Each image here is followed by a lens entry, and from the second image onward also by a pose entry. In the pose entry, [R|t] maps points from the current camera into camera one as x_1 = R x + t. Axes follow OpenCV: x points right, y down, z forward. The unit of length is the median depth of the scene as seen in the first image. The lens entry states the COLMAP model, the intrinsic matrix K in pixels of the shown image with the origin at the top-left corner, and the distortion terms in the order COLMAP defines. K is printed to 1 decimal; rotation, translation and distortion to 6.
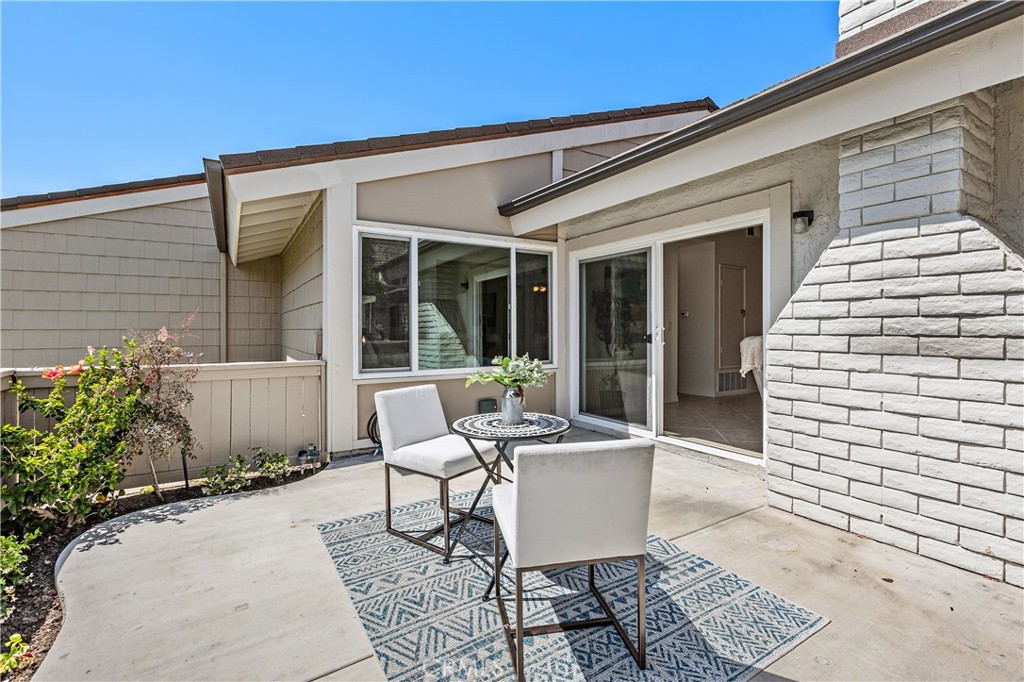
lens RADIAL K [[461.0, 0, 514.8], [0, 461.0, 333.6], [0, 0, 1]] dist [0.001397, -0.001033]
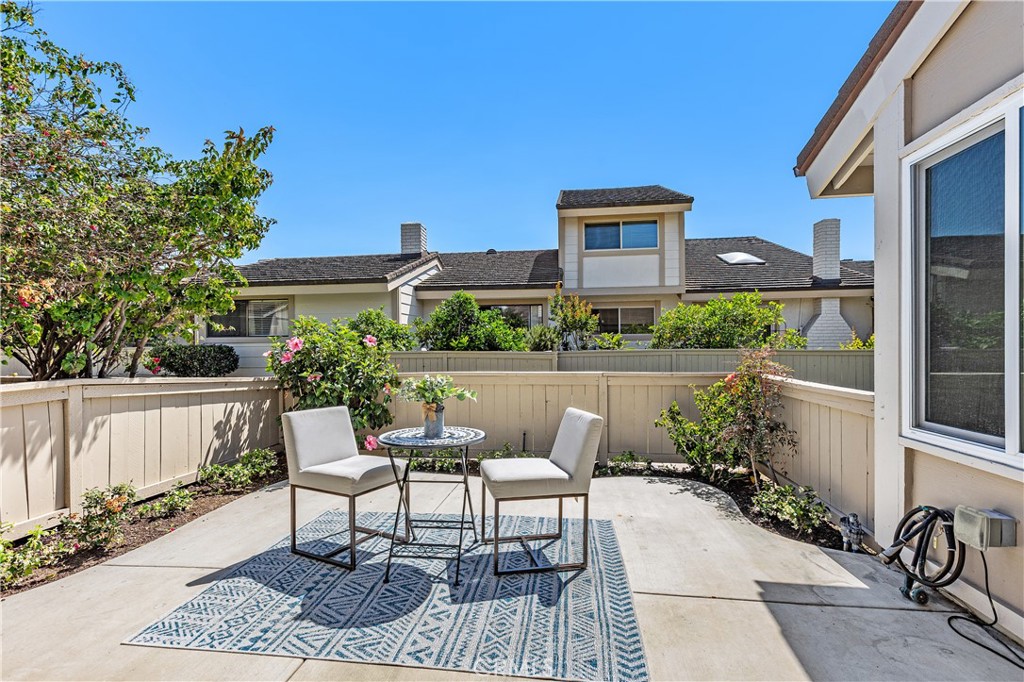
lens RADIAL K [[461.0, 0, 503.1], [0, 461.0, 347.6], [0, 0, 1]] dist [0.001397, -0.001033]
pose [[-0.649752, 0.010185, -0.760078, 0.721498], [0.004110, 0.999943, 0.009887, -0.027029], [0.760135, 0.003300, -0.649757, 1.833163]]
